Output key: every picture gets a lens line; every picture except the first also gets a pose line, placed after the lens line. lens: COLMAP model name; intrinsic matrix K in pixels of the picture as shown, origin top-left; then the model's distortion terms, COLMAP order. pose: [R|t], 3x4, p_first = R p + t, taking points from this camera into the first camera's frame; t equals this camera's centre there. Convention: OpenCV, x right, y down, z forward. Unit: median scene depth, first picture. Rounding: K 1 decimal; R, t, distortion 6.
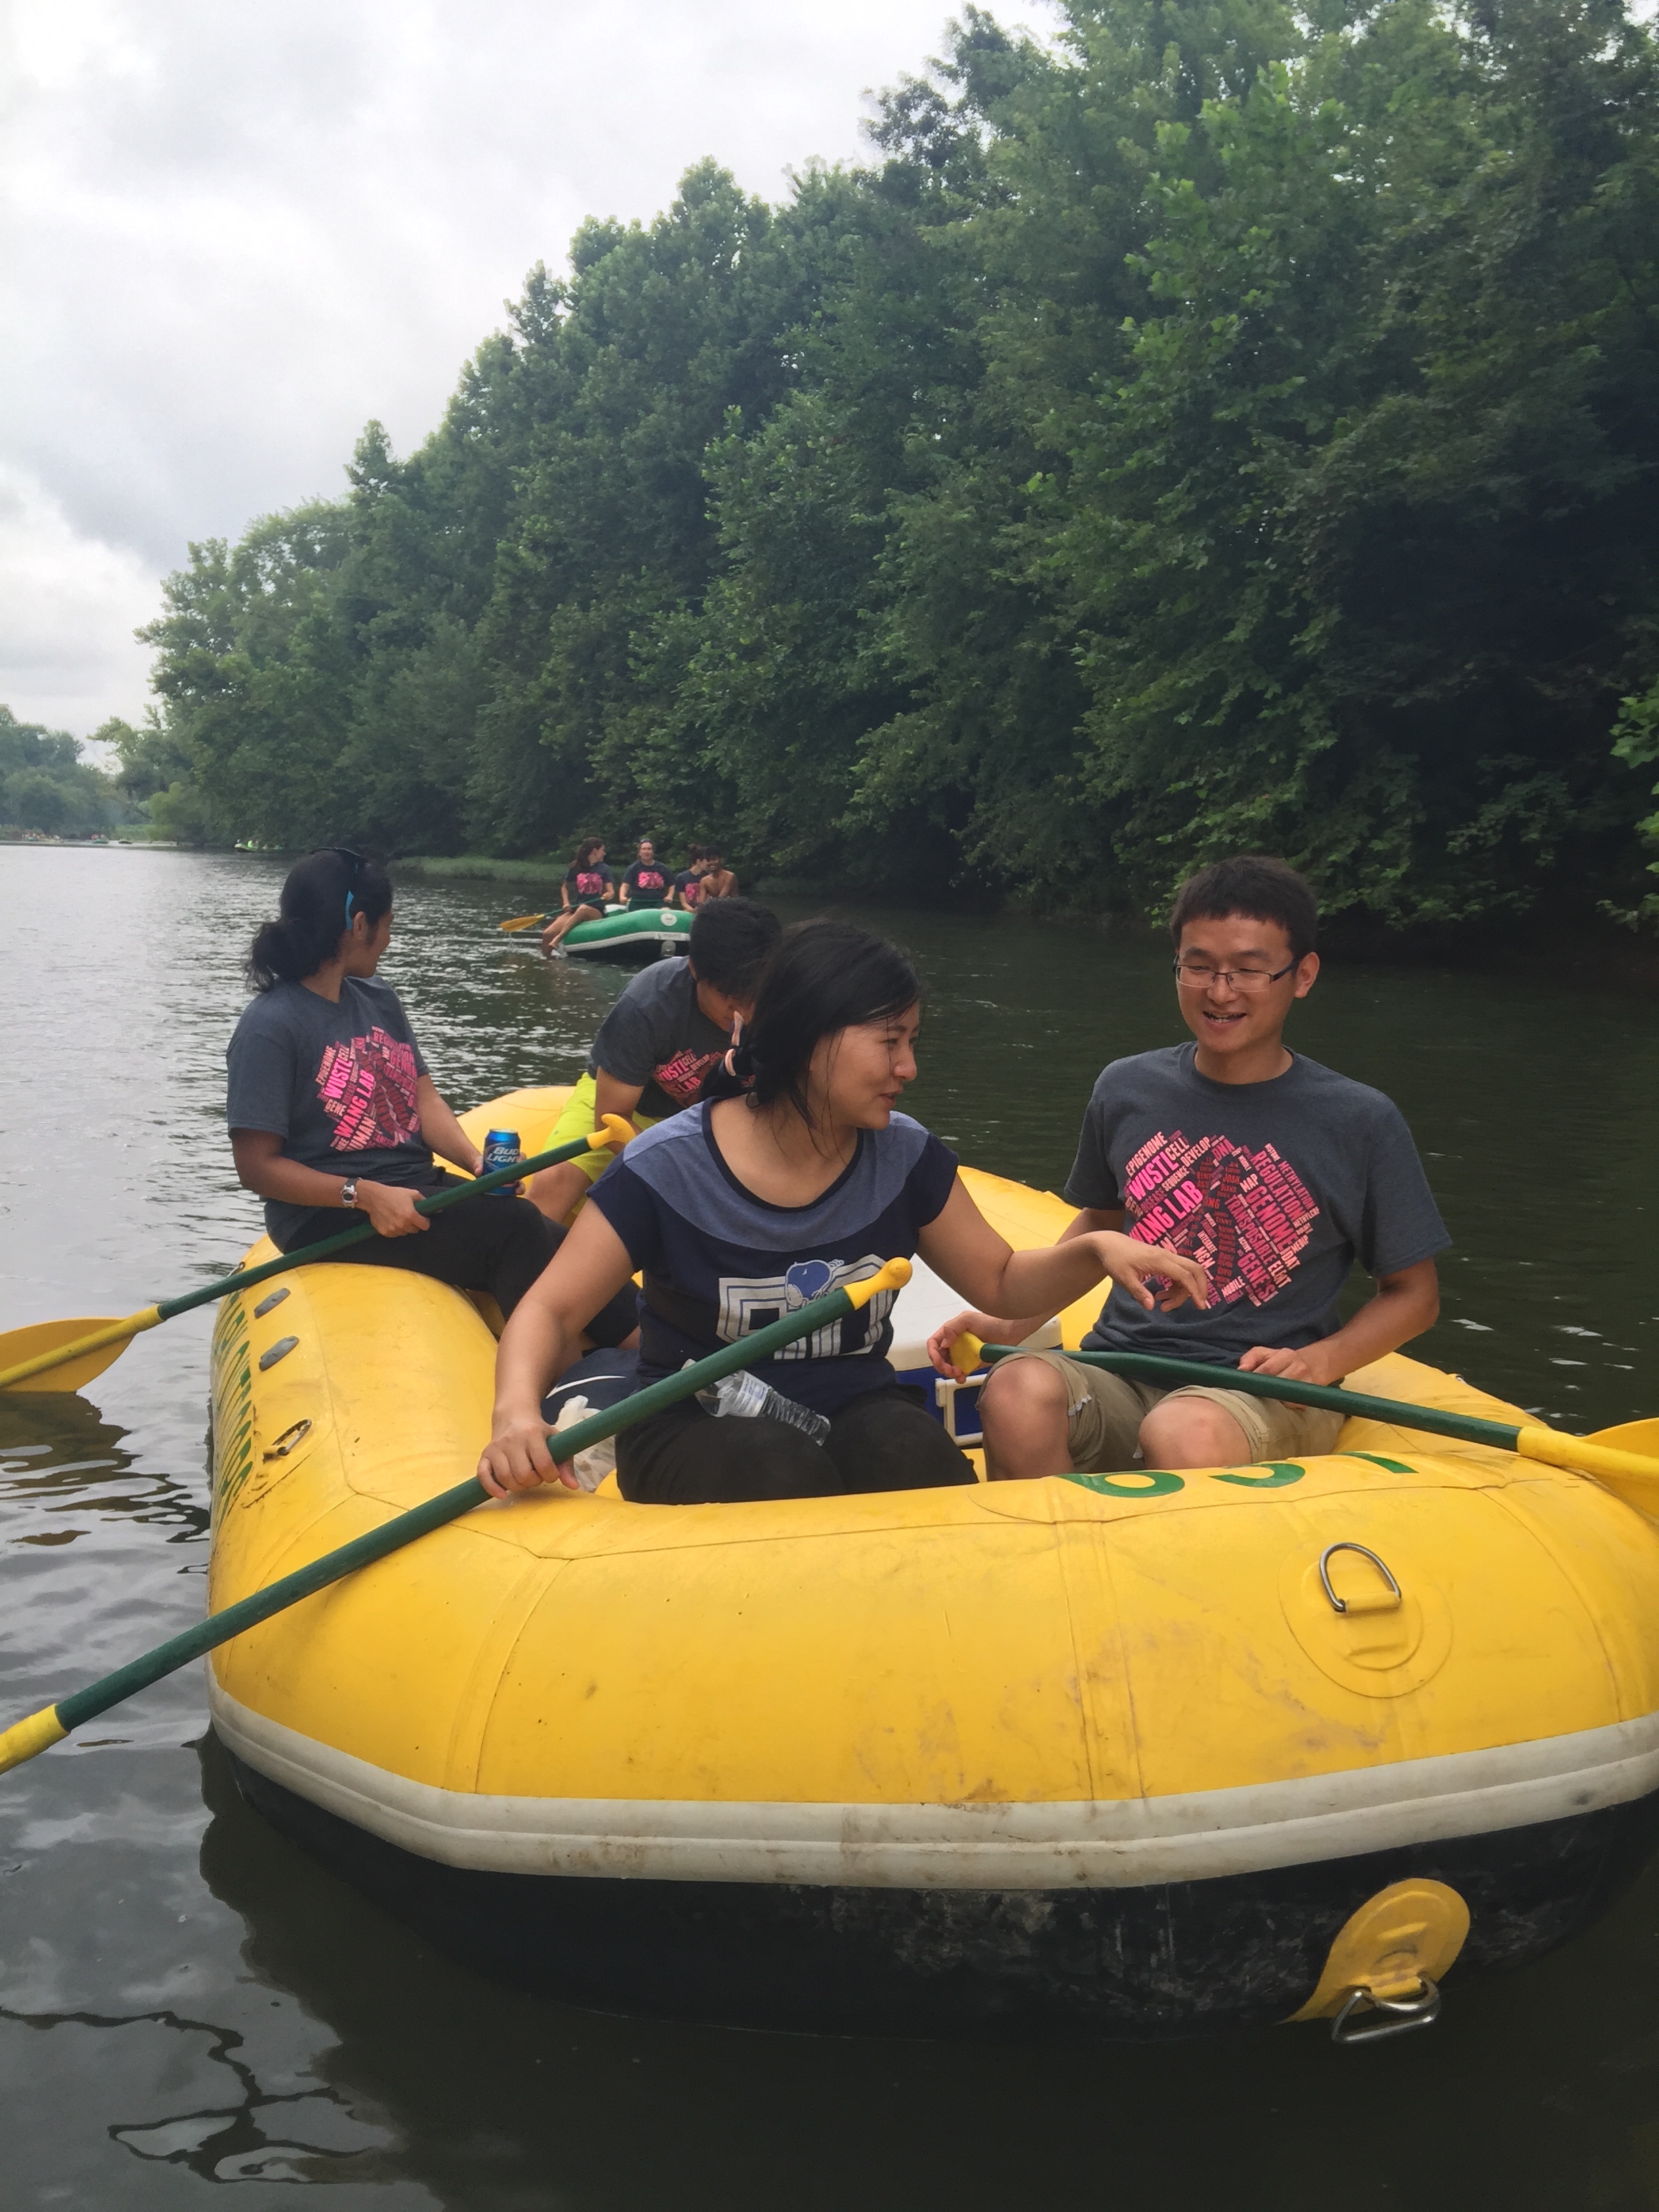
lens RADIAL K [[1895.8, 0, 819.1], [0, 1895.8, 1108.1], [0, 0, 1]] dist [0.079527, -0.140371]
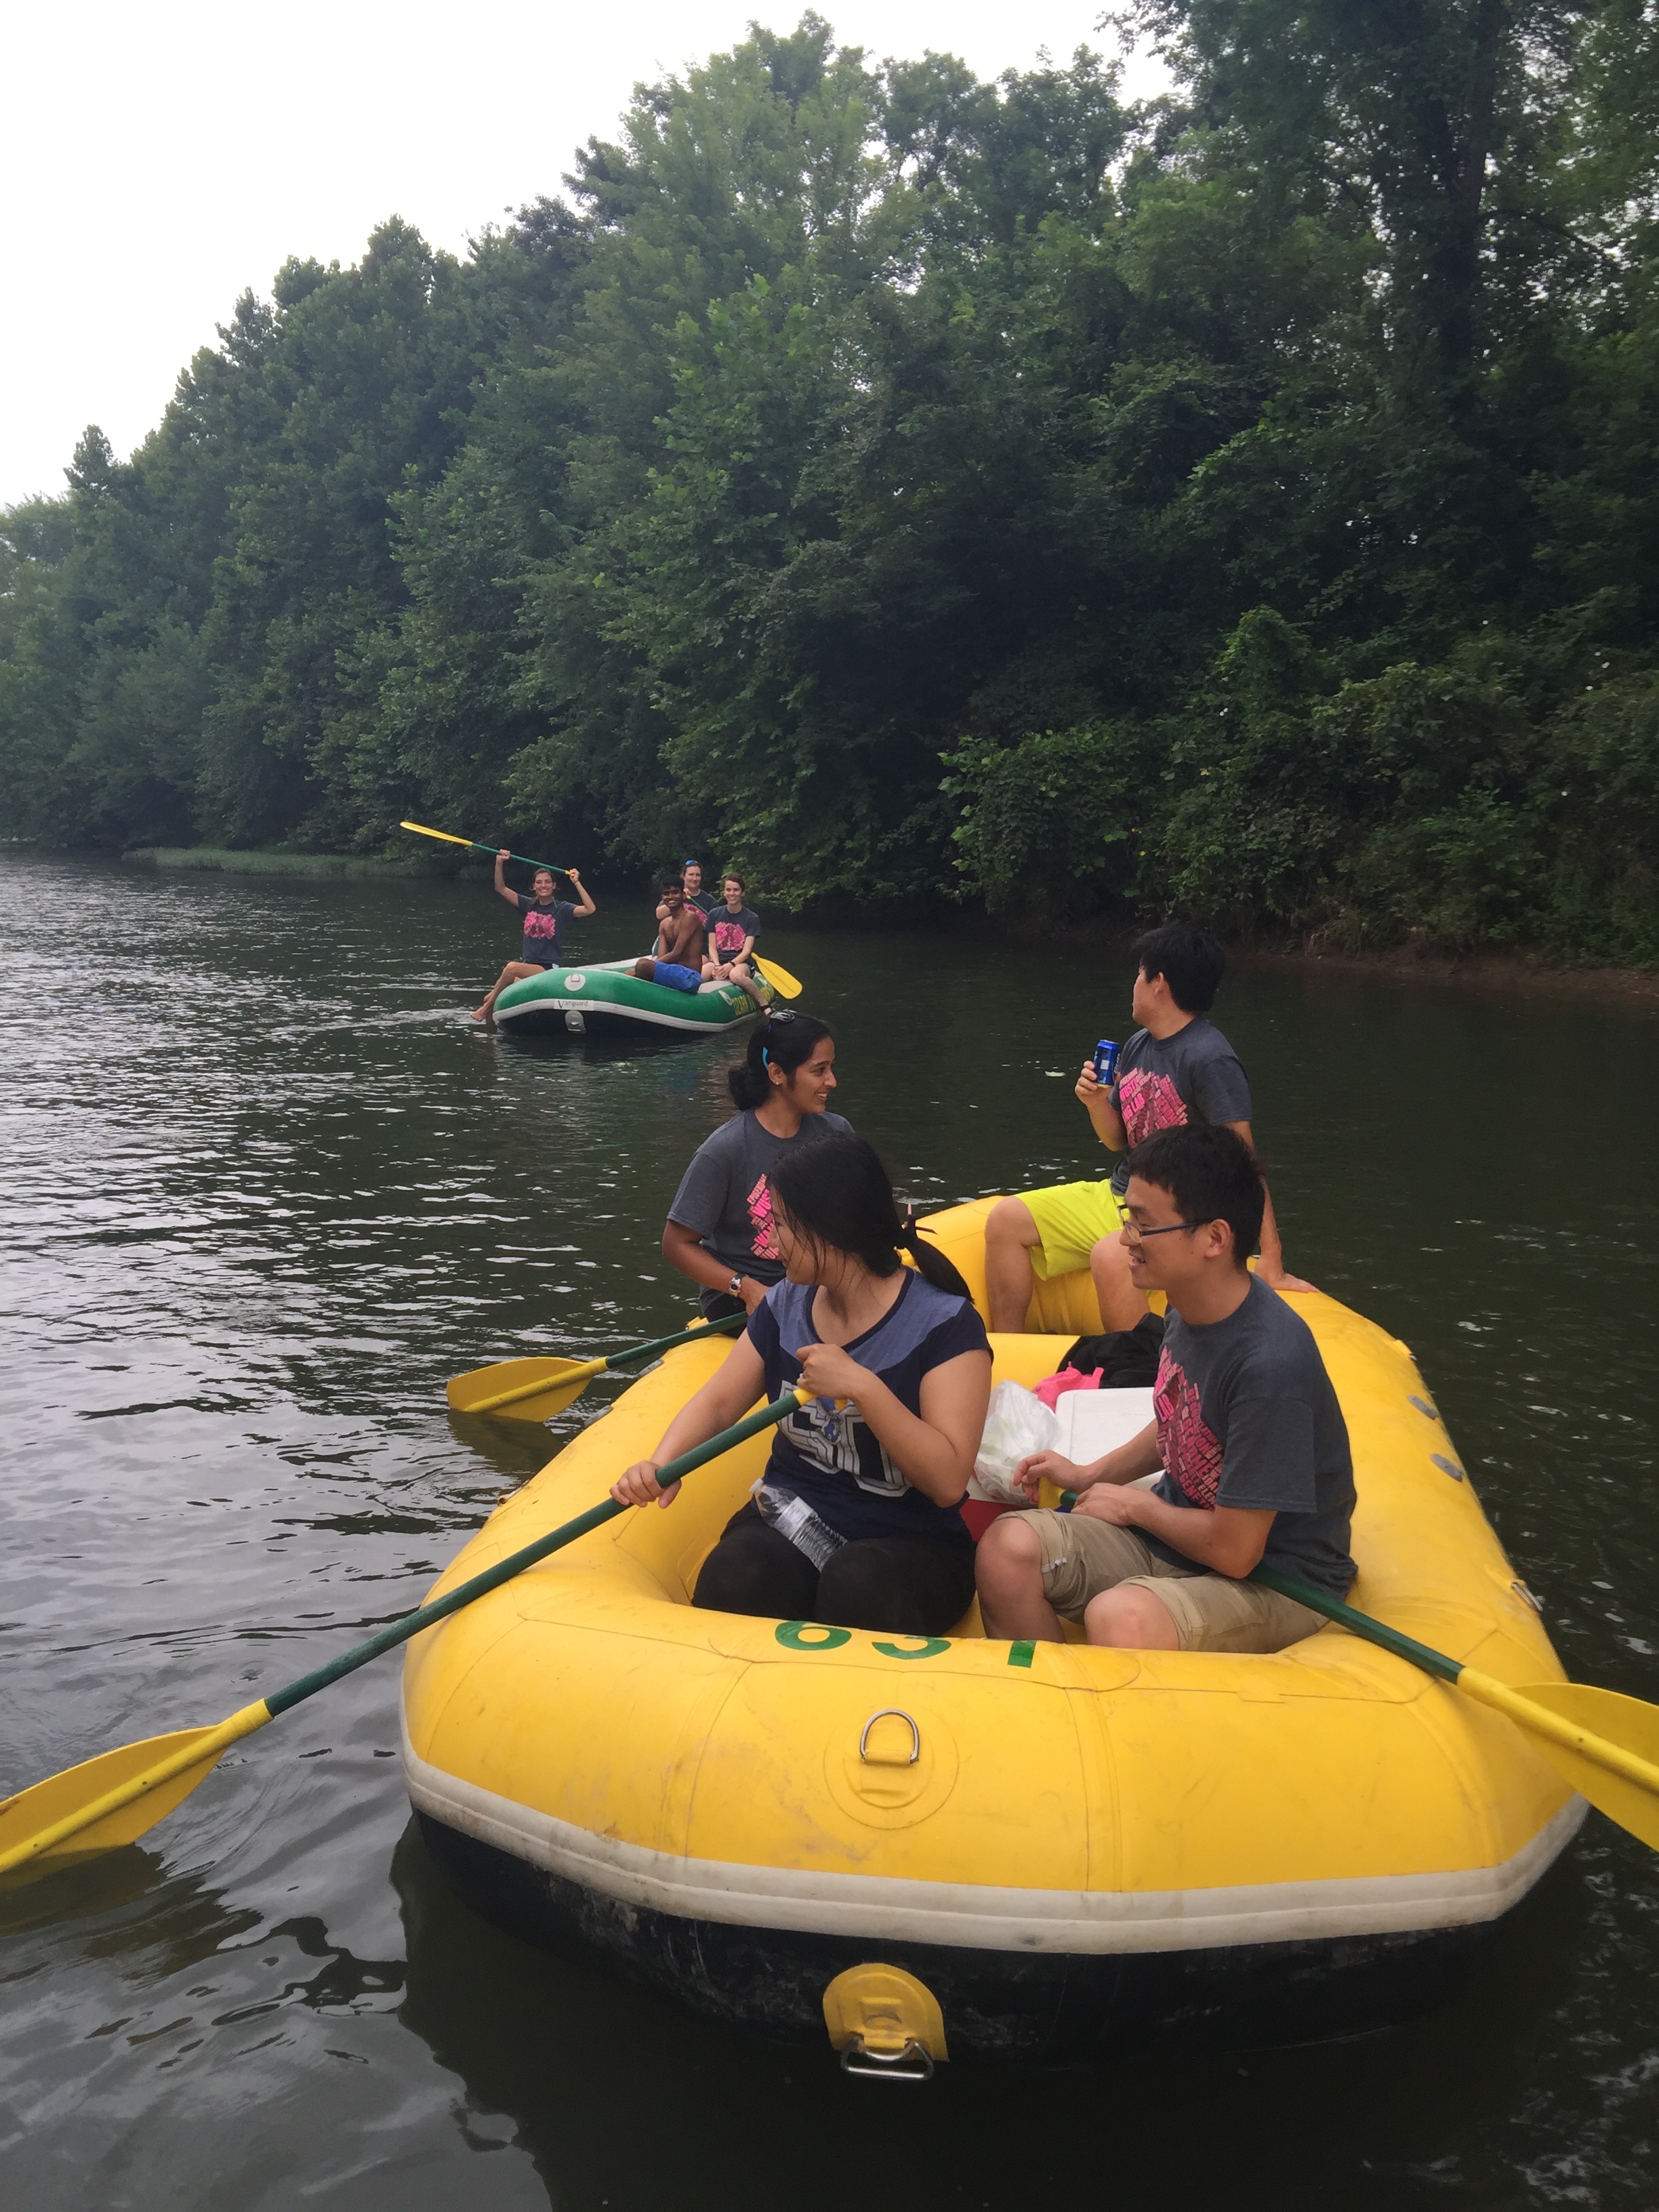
lens RADIAL K [[1911.0, 0, 829.5], [0, 1911.0, 1106.0], [0, 0, 1]] dist [0.103874, -0.191808]
pose [[0.991973, -0.035408, 0.121391, 0.035292], [0.034144, 0.999339, 0.012479, 0.013251], [-0.121753, -0.008234, 0.992526, -0.142648]]
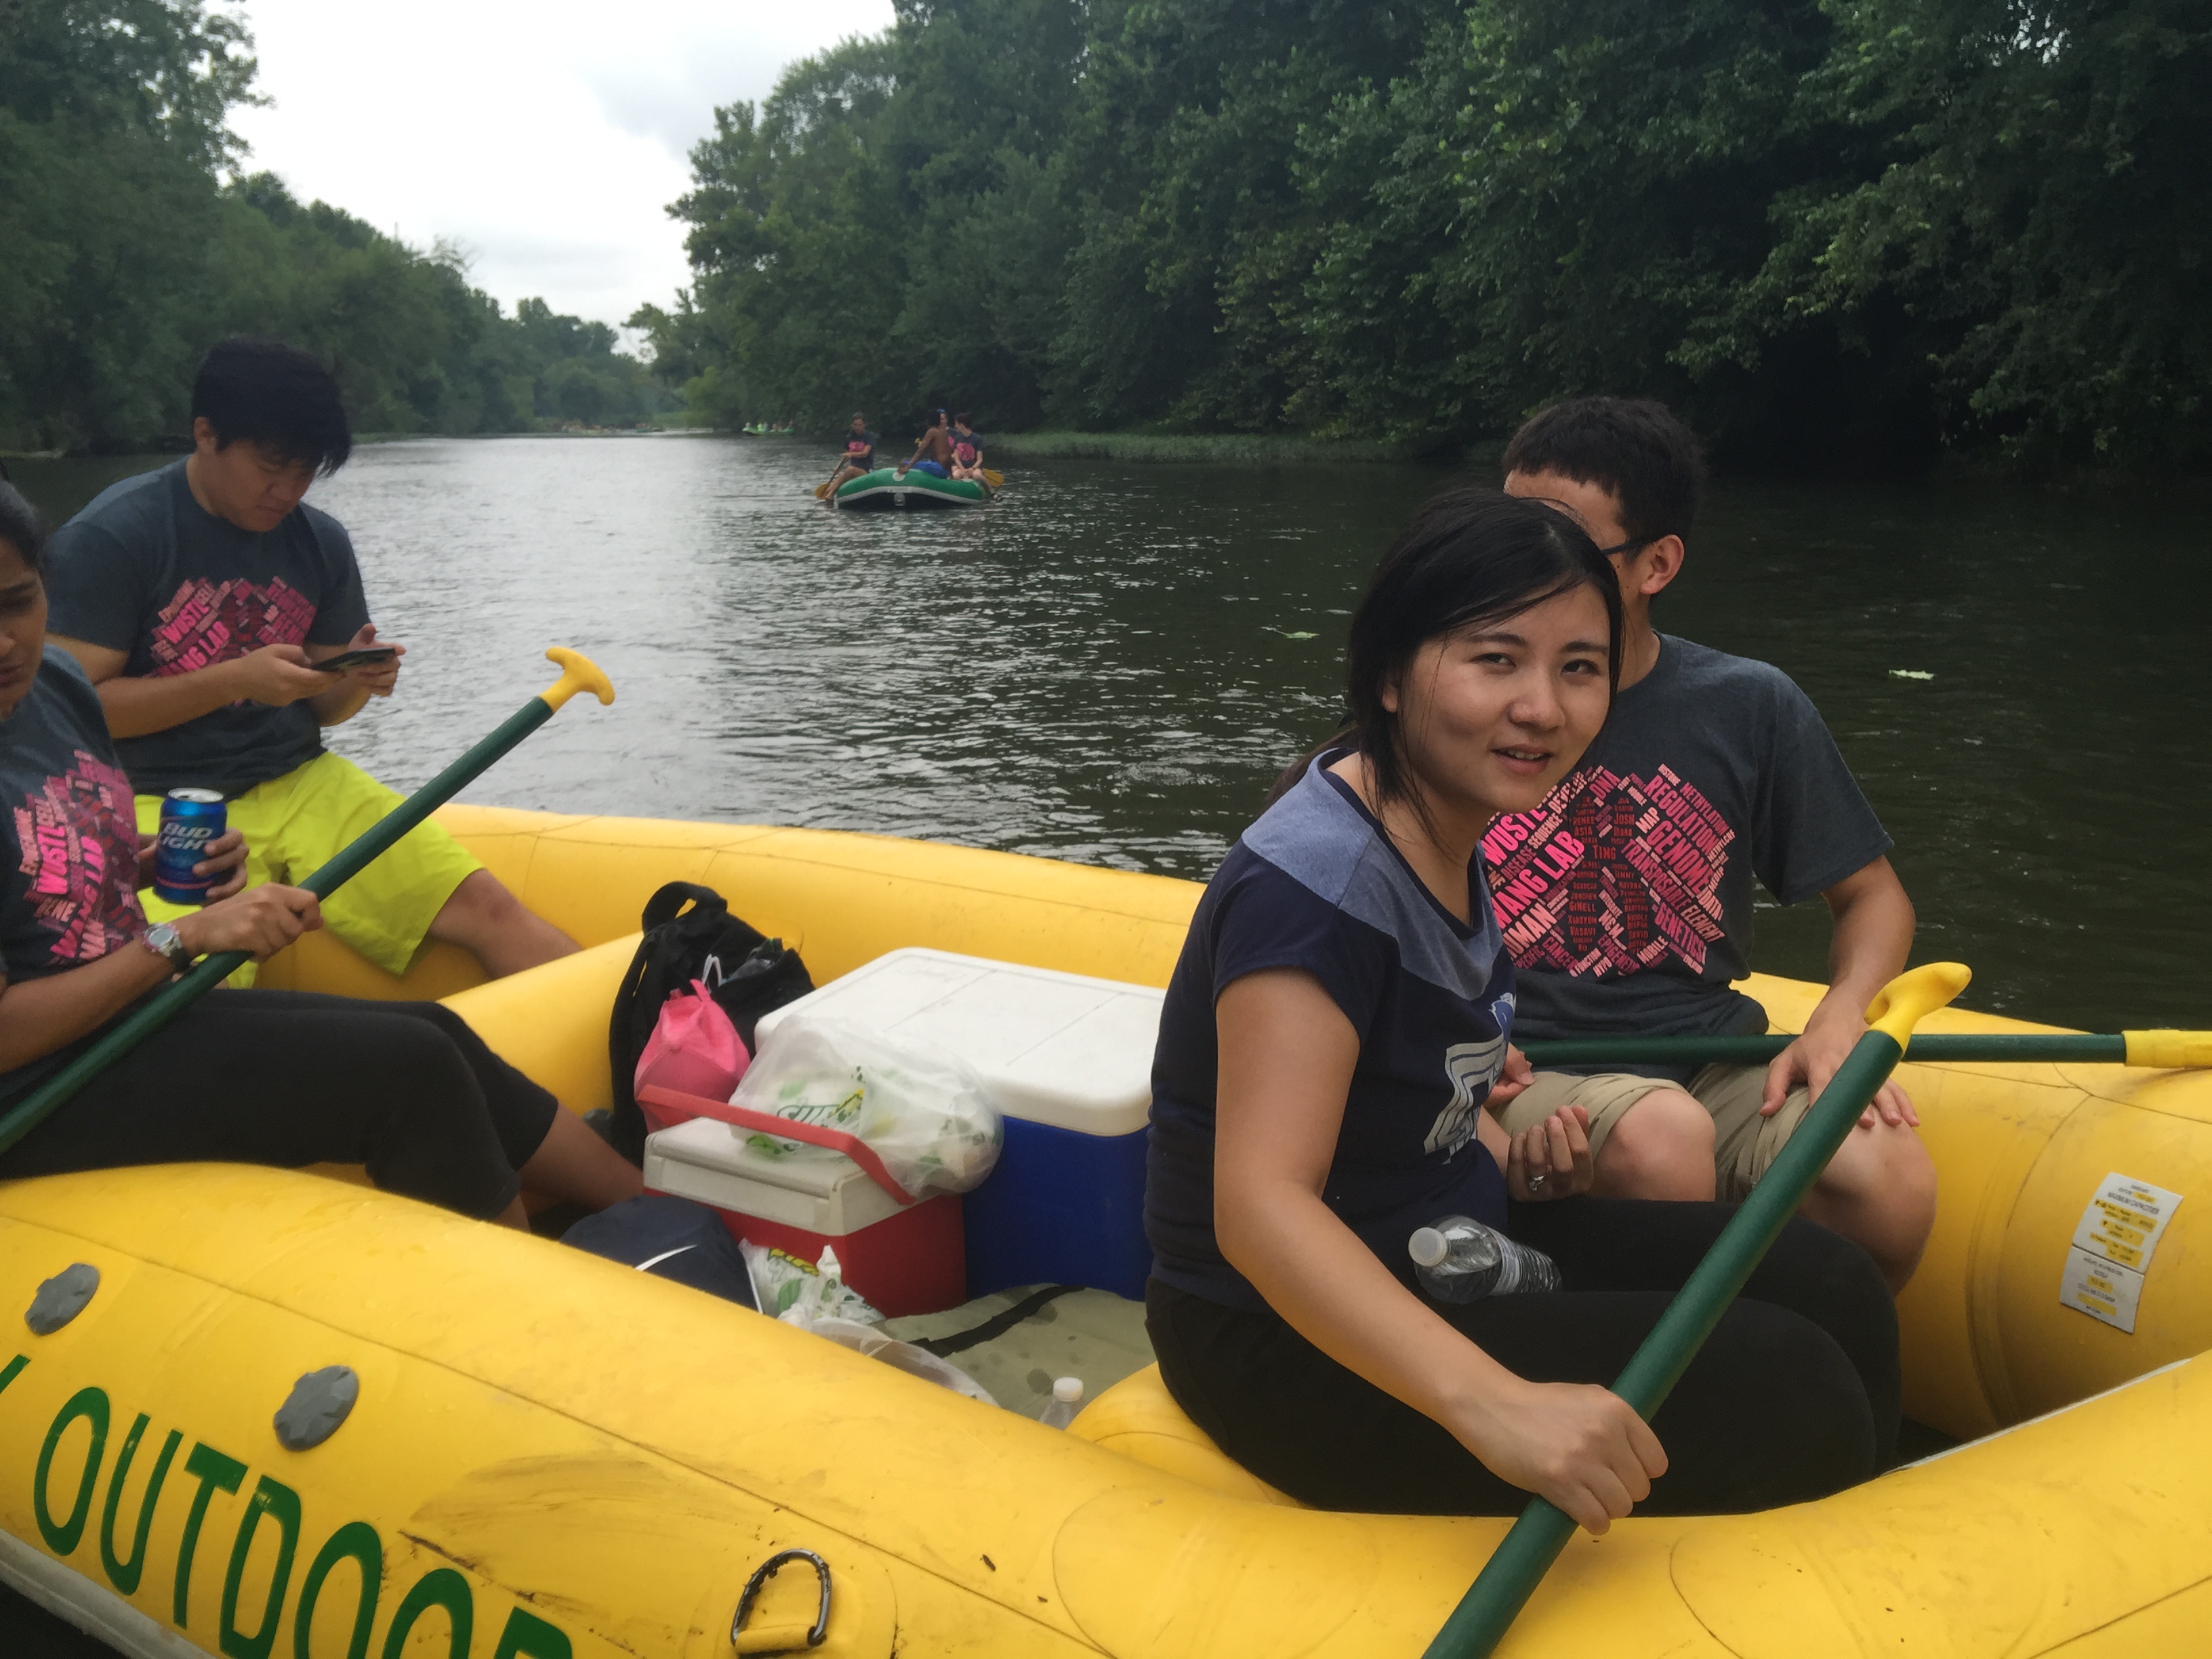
lens RADIAL K [[1895.8, 0, 1115.8], [0, 1895.8, 786.1], [0, 0, 1]] dist [0.079527, -0.140371]
pose [[0.992589, -0.020390, -0.119801, -0.070509], [0.027400, 0.997989, 0.057157, -0.025984], [0.118394, -0.060016, 0.991151, 0.179412]]
